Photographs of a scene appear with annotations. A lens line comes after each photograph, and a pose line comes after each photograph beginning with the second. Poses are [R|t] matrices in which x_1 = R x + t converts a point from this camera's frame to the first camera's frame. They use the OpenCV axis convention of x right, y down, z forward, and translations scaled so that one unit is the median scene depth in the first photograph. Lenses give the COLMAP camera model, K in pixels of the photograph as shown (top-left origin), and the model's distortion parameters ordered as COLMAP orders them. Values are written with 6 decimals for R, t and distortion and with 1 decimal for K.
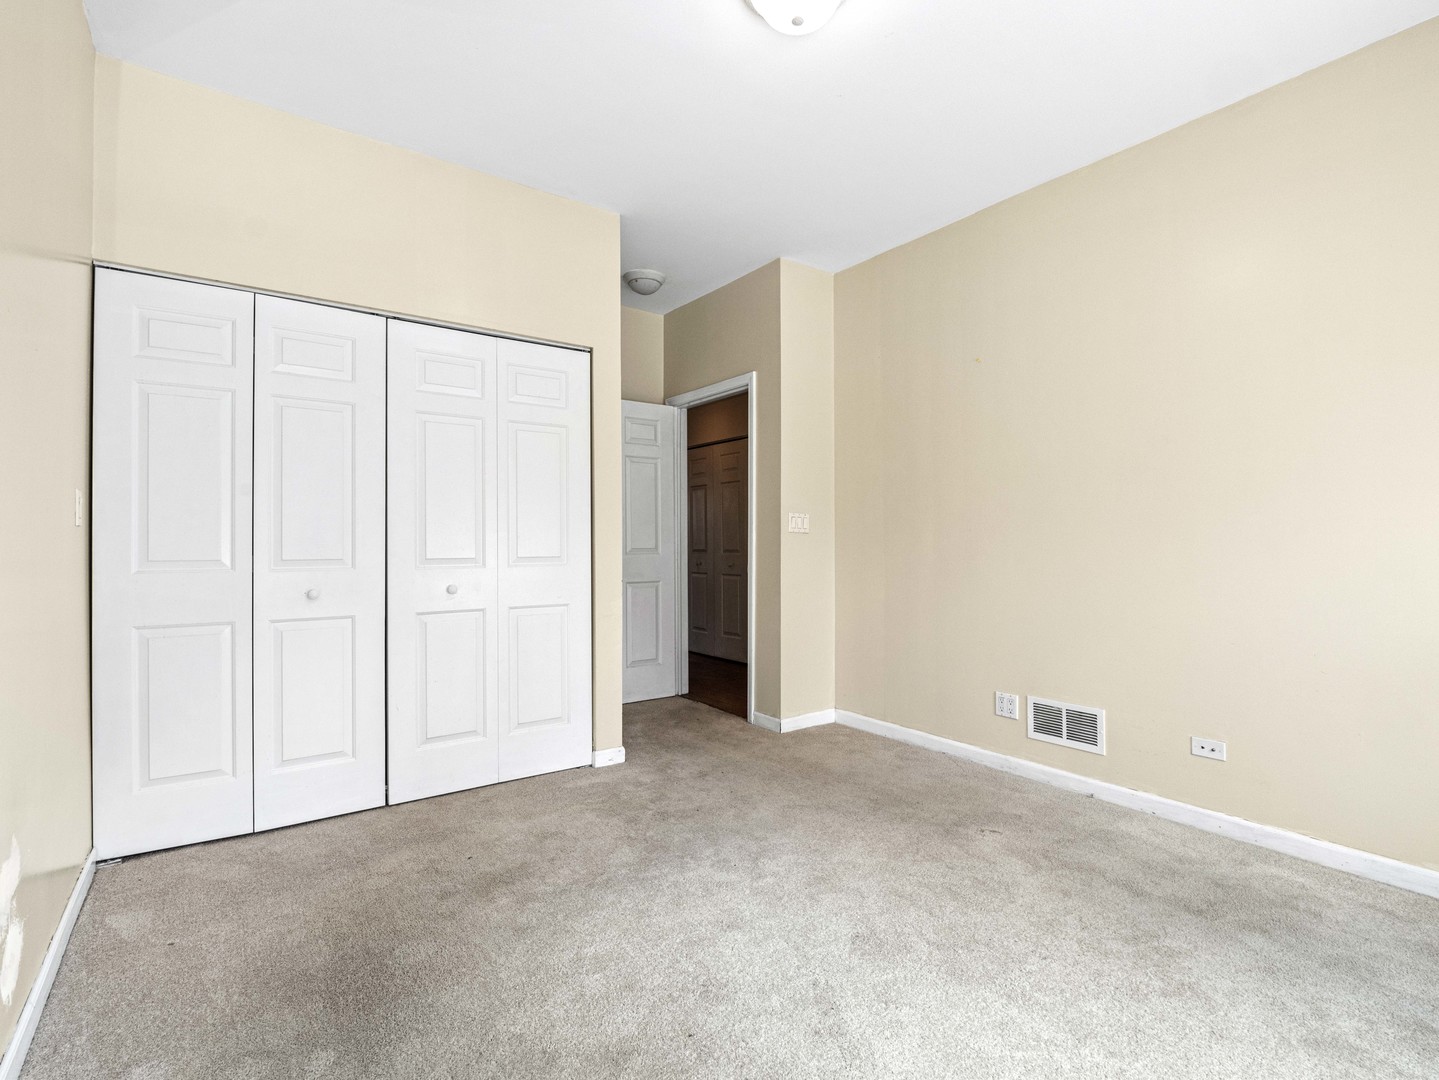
lens RADIAL K [[666.5, 0, 719.5], [0, 666.5, 540.0], [0, 0, 1]] dist [-0.001531, -0.000058]
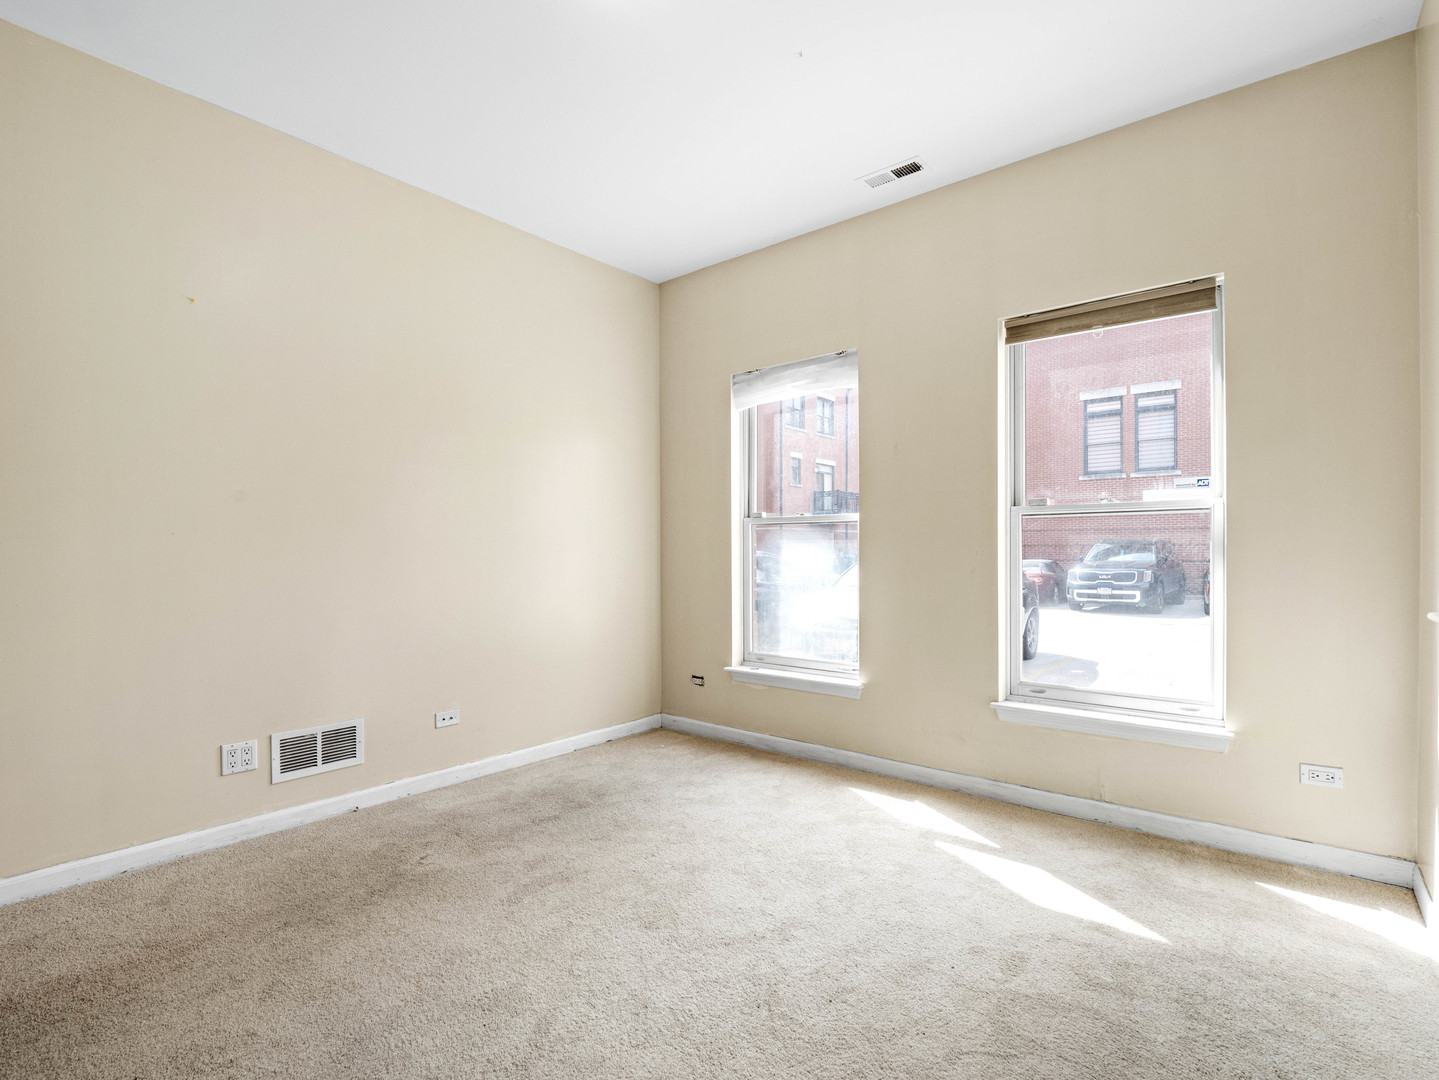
lens RADIAL K [[699.8, 0, 712.7], [0, 699.8, 552.6], [0, 0, 1]] dist [-0.004917, -0.001113]
pose [[-0.227512, -0.001062, 0.973775, -0.579790], [-0.004854, 0.999988, -0.000044, 0.005125], [-0.973763, -0.004736, -0.227515, 0.754965]]
